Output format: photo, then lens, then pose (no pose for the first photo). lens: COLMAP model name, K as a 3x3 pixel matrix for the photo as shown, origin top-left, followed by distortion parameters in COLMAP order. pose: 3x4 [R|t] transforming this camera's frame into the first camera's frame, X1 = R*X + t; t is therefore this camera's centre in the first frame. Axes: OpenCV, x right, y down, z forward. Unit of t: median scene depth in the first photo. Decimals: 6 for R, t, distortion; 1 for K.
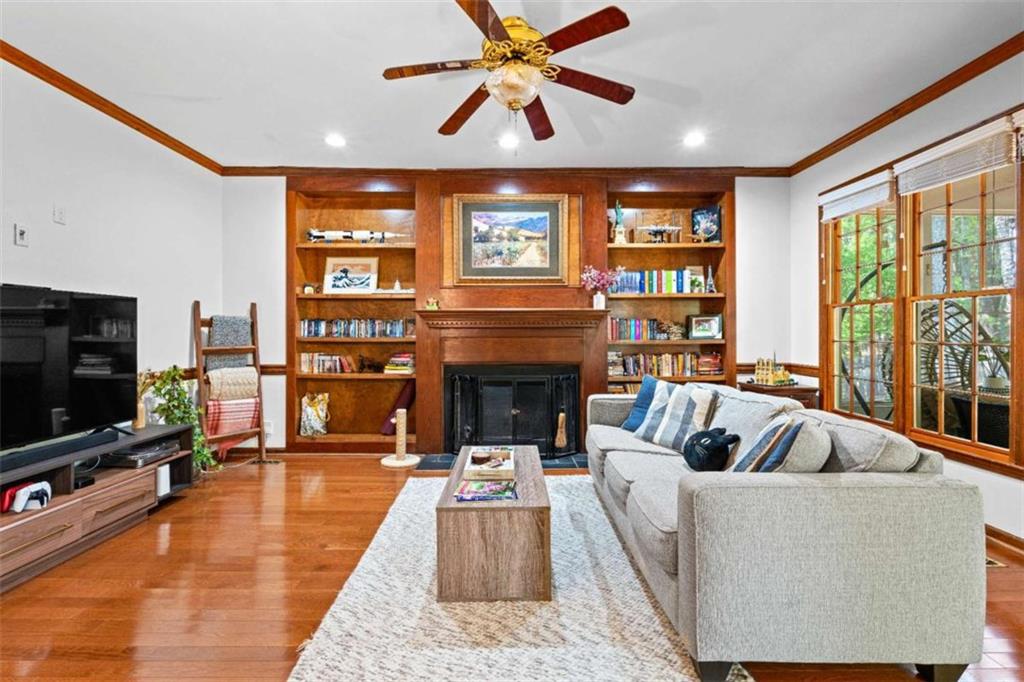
lens RADIAL K [[447.8, 0, 510.7], [0, 447.8, 333.5], [0, 0, 1]] dist [-0.003100, 0.000811]
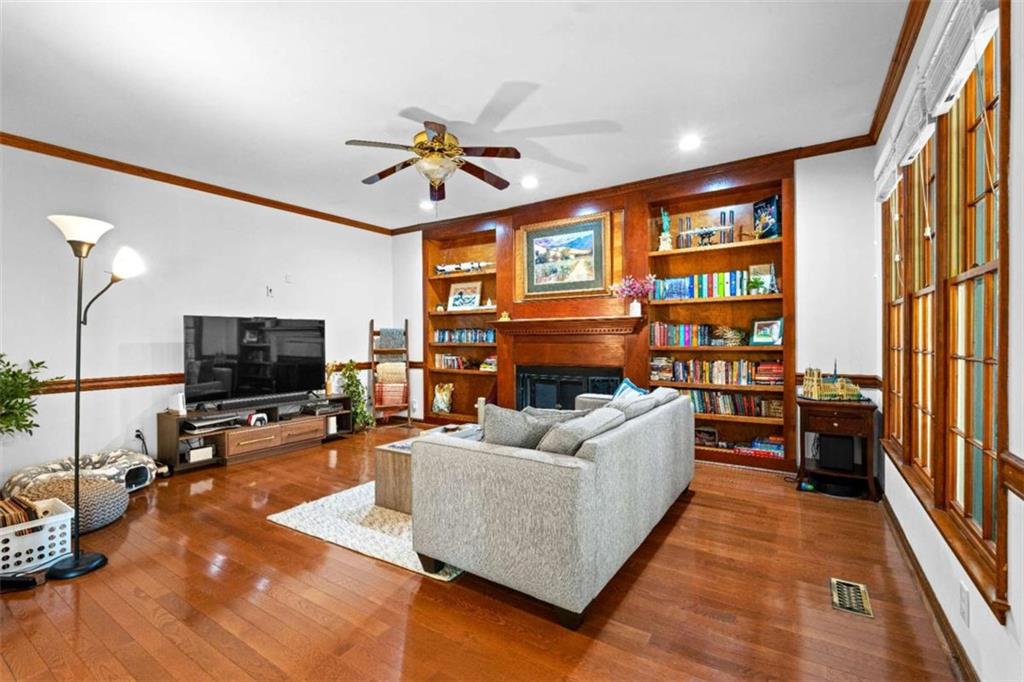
lens RADIAL K [[447.8, 0, 517.2], [0, 447.8, 343.8], [0, 0, 1]] dist [-0.003100, 0.000811]
pose [[0.834955, 0.002491, -0.550312, 0.537095], [0.004168, 0.999932, 0.010851, -0.002353], [0.550302, -0.011354, 0.834889, -0.034274]]
